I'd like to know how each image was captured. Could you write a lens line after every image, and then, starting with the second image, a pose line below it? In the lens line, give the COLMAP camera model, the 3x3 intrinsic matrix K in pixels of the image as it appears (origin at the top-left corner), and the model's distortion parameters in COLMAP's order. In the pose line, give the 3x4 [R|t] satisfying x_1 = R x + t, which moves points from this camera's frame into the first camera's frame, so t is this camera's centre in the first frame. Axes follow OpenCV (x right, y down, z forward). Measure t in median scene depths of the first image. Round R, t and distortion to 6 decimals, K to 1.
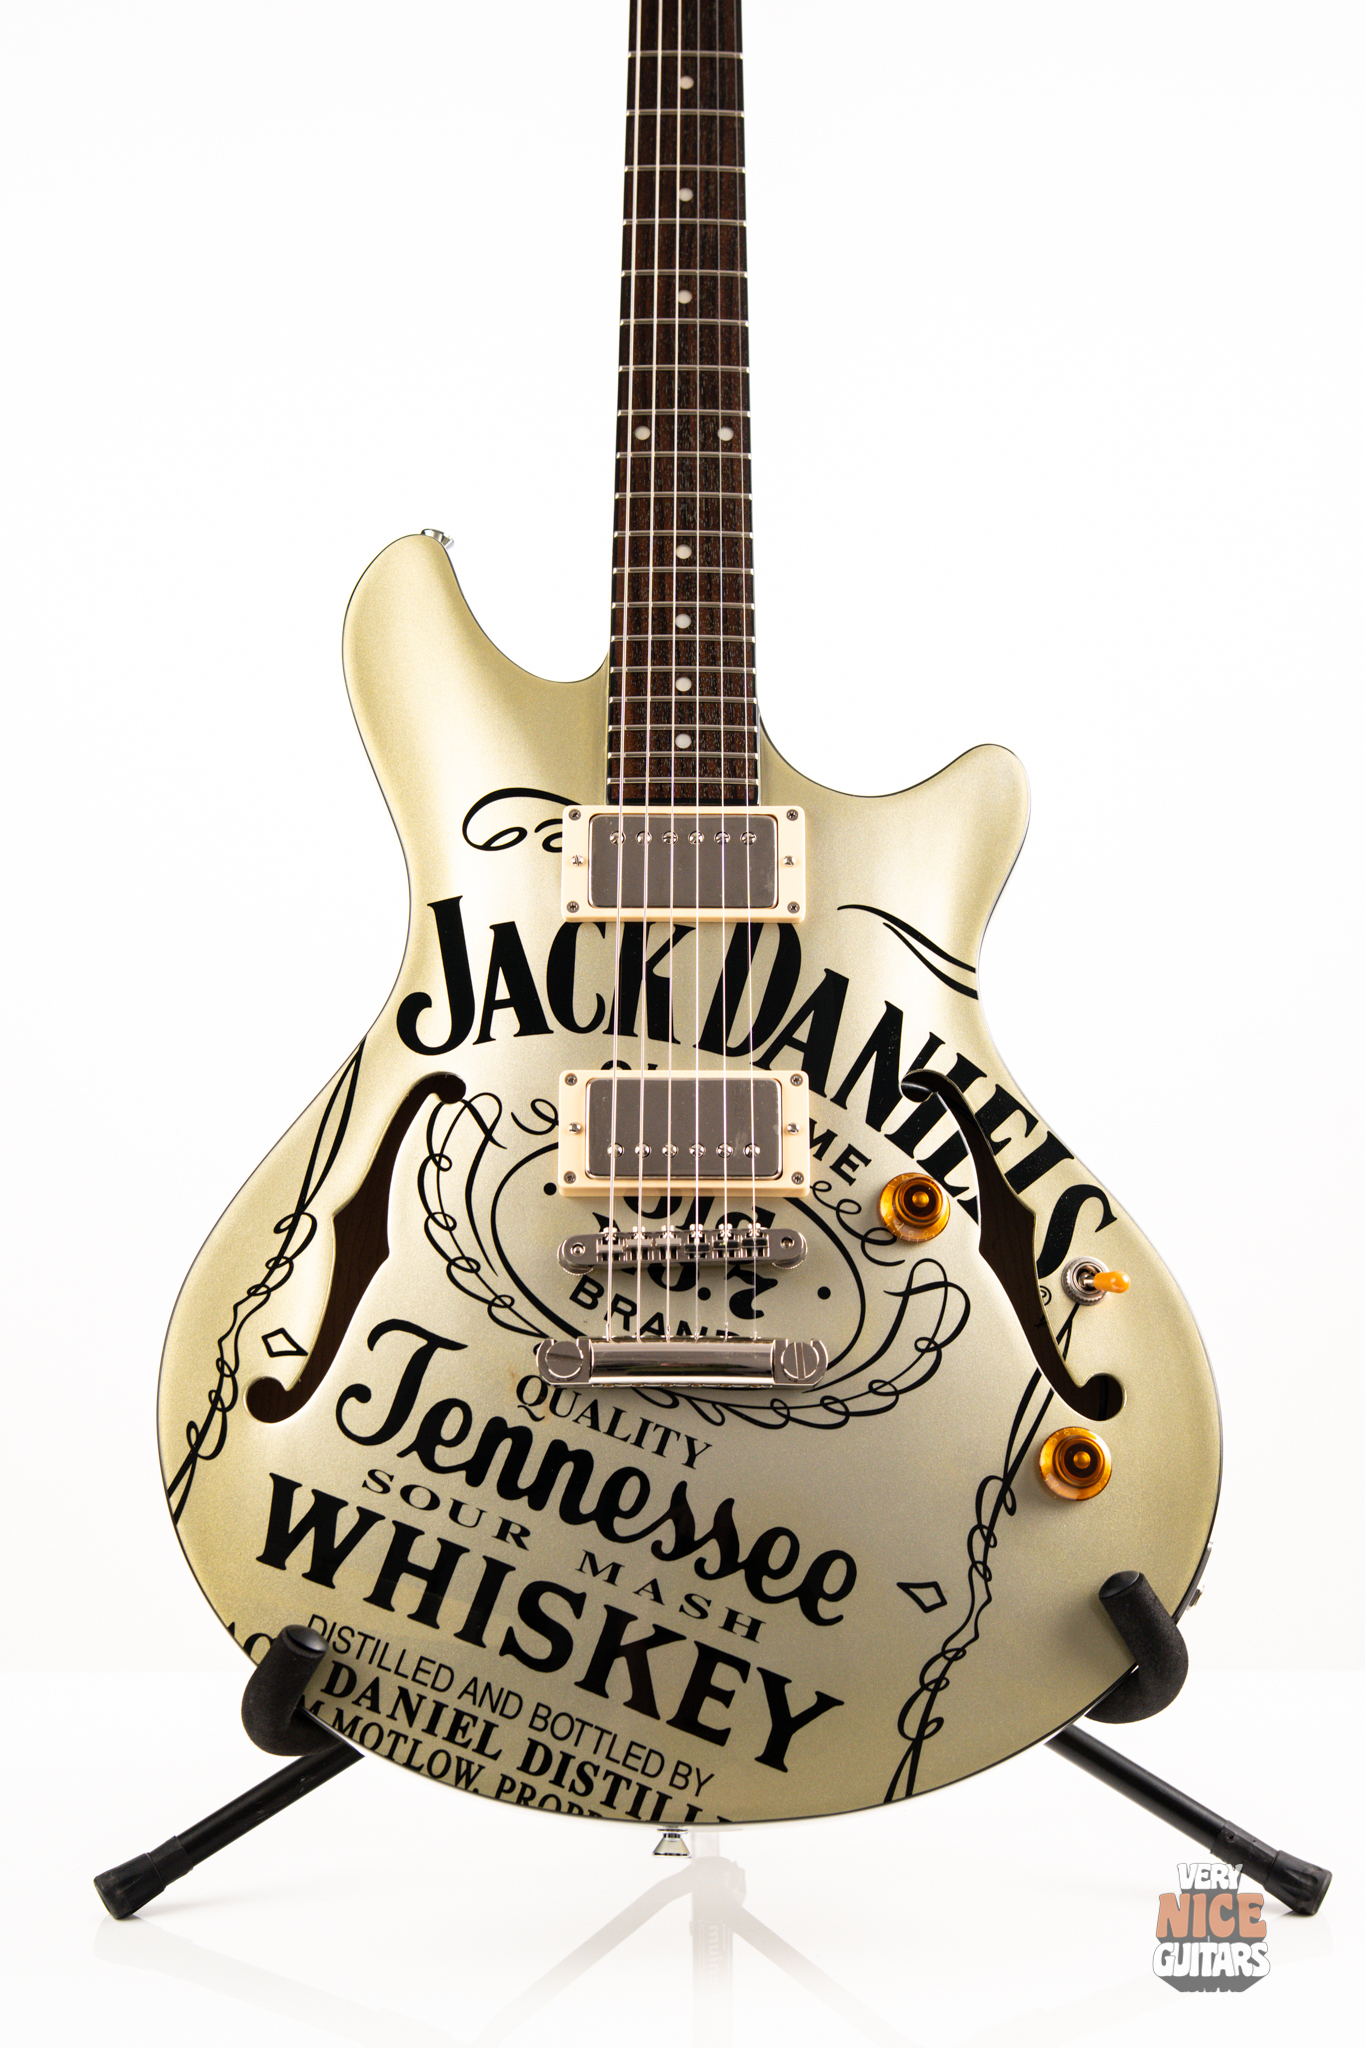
lens RADIAL K [[3026.0, 0, 653.8], [0, 3026.0, 995.6], [0, 0, 1]] dist [0.127904, -0.357515]
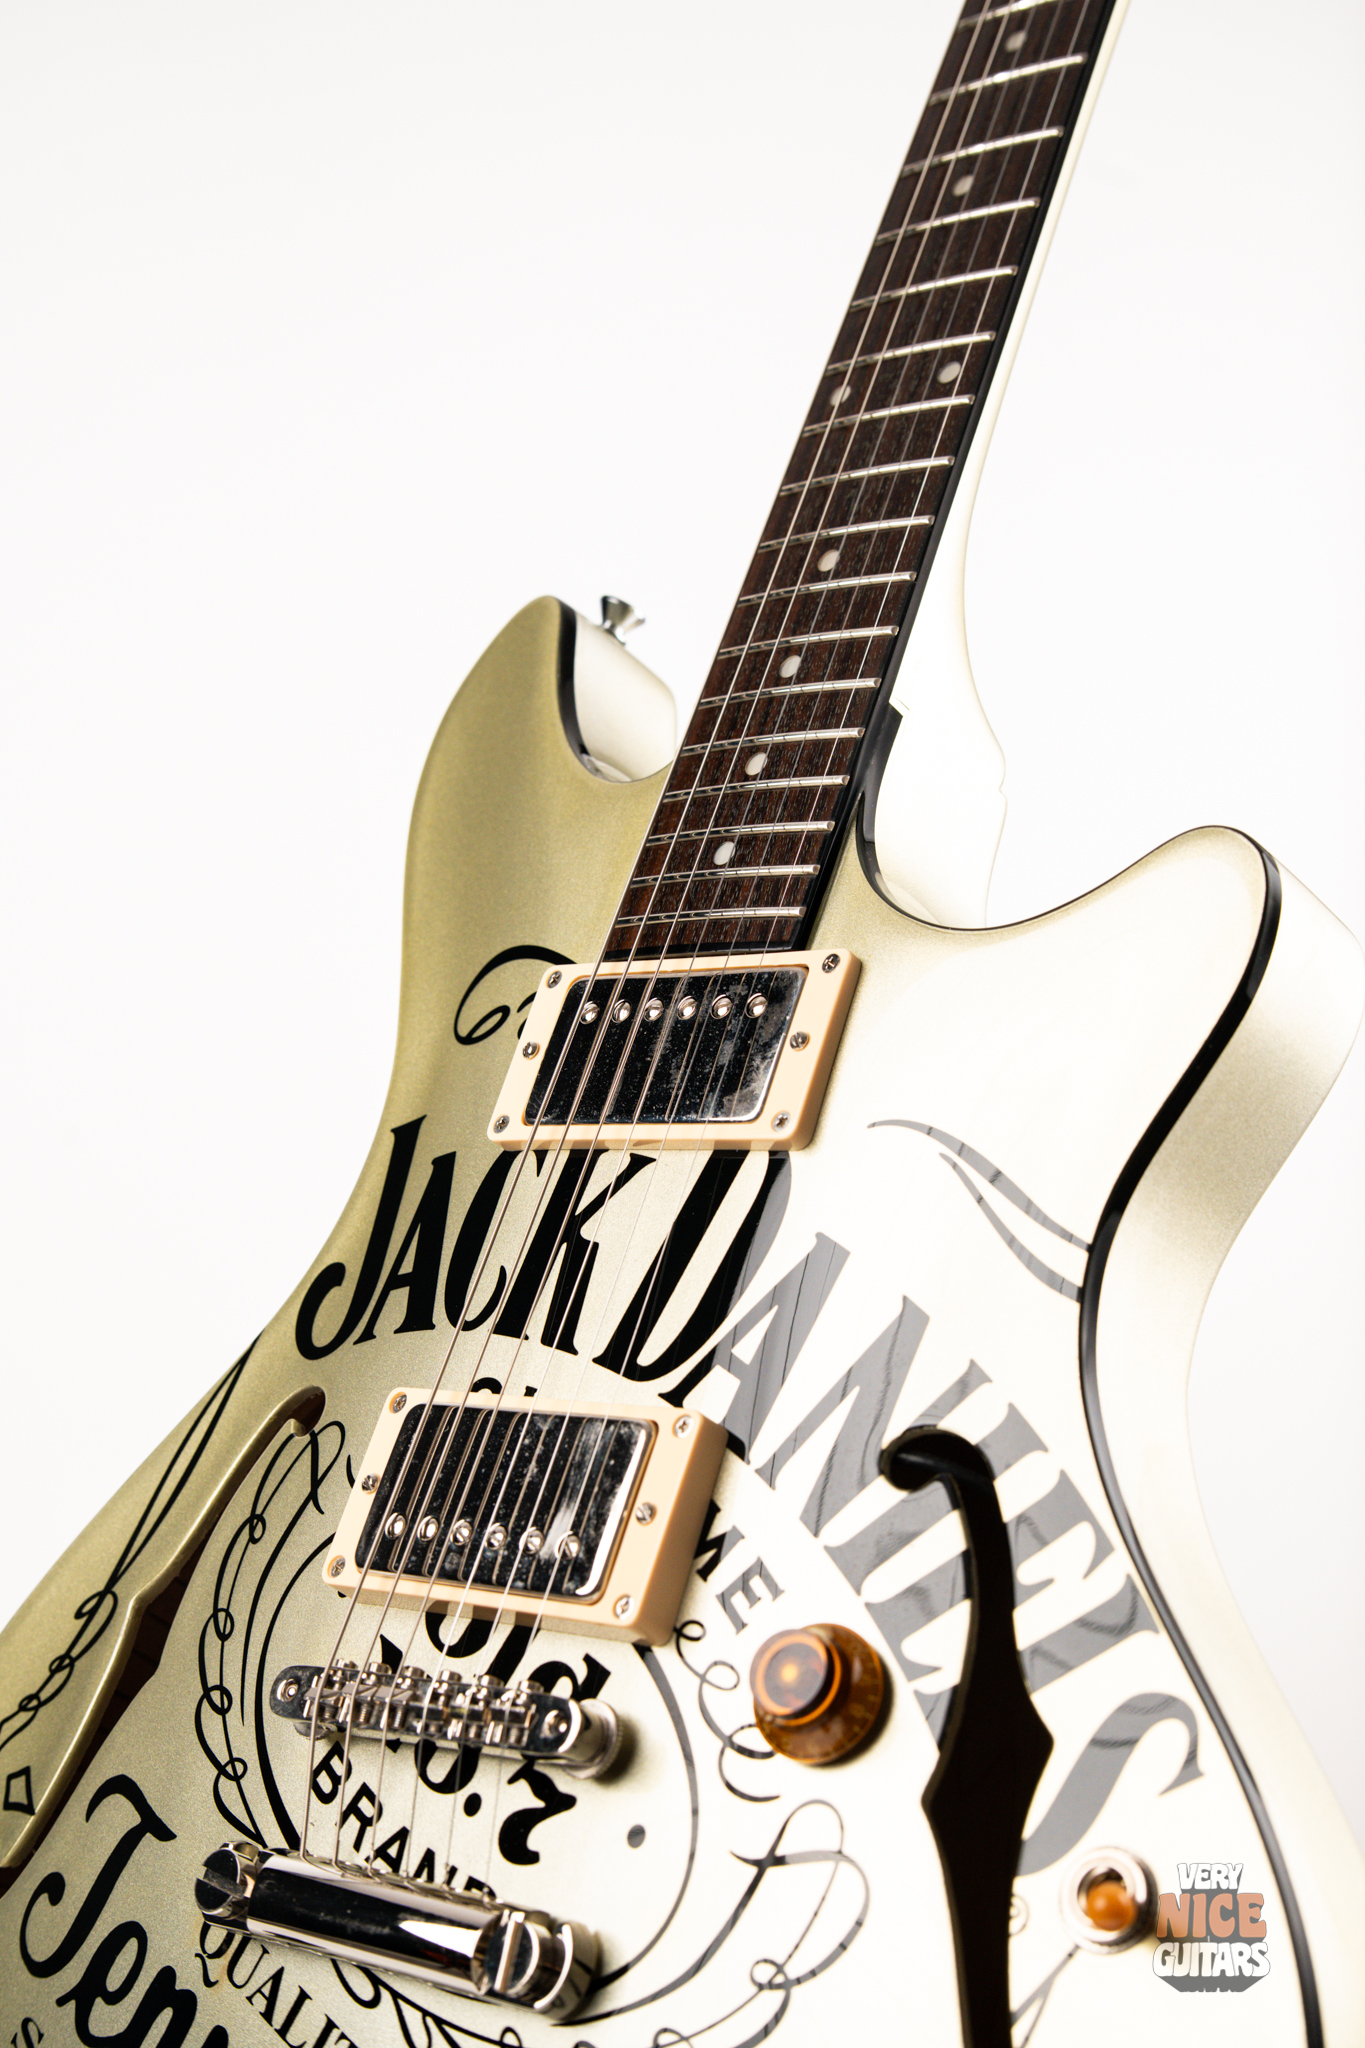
lens RADIAL K [[2907.5, 0, 681.1], [0, 2907.5, 1031.3], [0, 0, 1]] dist [0.103616, -0.315187]
pose [[0.753188, -0.028875, -0.657171, 0.398224], [-0.082295, 0.987051, -0.137689, 0.030654], [0.652637, 0.157788, 0.741059, 0.616749]]
